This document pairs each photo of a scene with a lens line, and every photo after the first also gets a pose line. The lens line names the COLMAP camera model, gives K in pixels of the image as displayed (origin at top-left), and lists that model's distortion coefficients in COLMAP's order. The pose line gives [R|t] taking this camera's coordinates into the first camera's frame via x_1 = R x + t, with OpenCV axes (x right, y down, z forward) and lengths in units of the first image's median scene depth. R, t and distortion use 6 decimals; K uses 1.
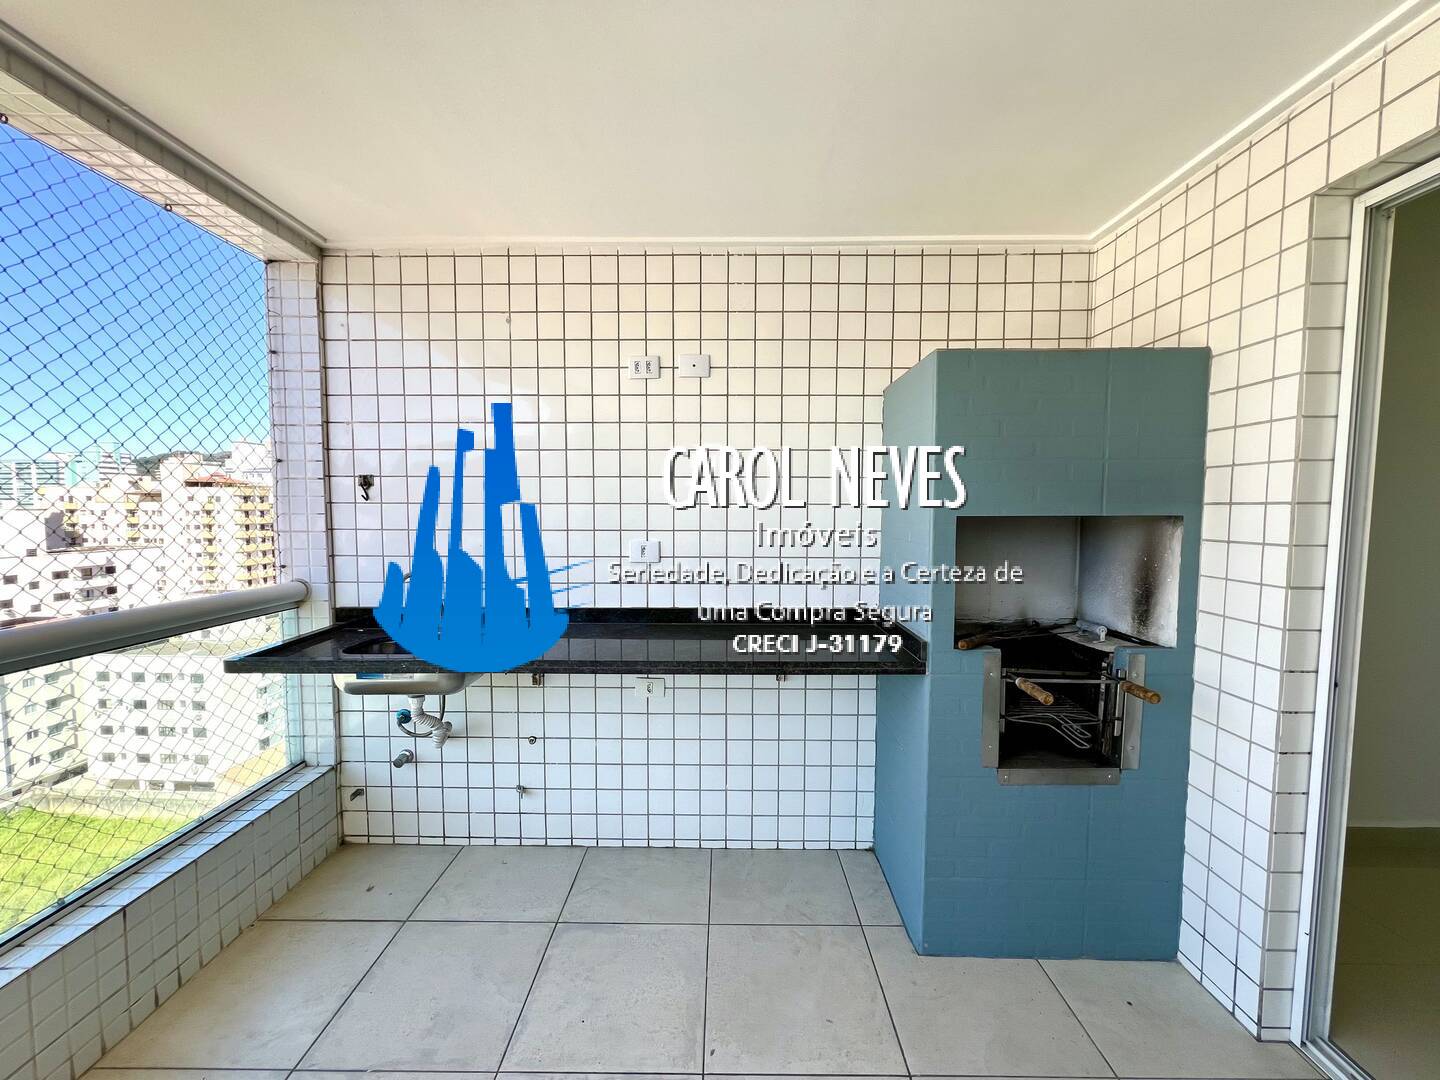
lens RADIAL K [[579.9, 0, 719.4], [0, 579.9, 542.4], [0, 0, 1]] dist [0.003384, -0.000170]
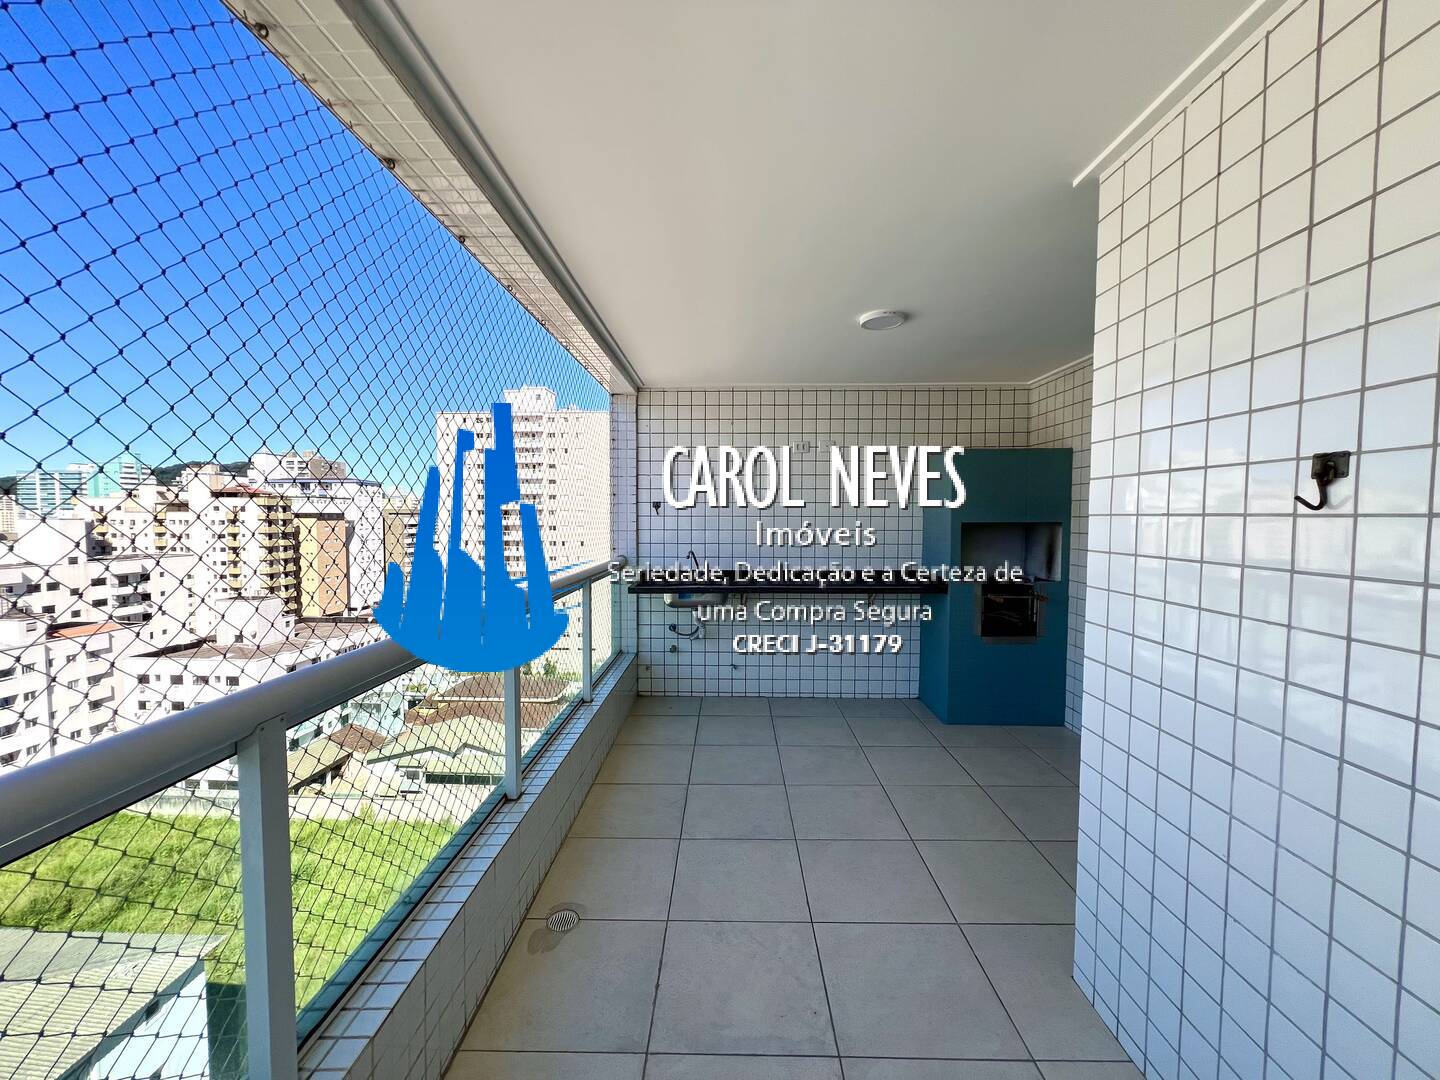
lens RADIAL K [[579.9, 0, 720.1], [0, 579.9, 541.0], [0, 0, 1]] dist [0.003384, -0.000170]
pose [[0.999961, 0.000281, -0.008828, -0.363483], [-0.000447, 0.999823, -0.018798, 0.049749], [0.008821, 0.018801, 0.999784, -0.900771]]
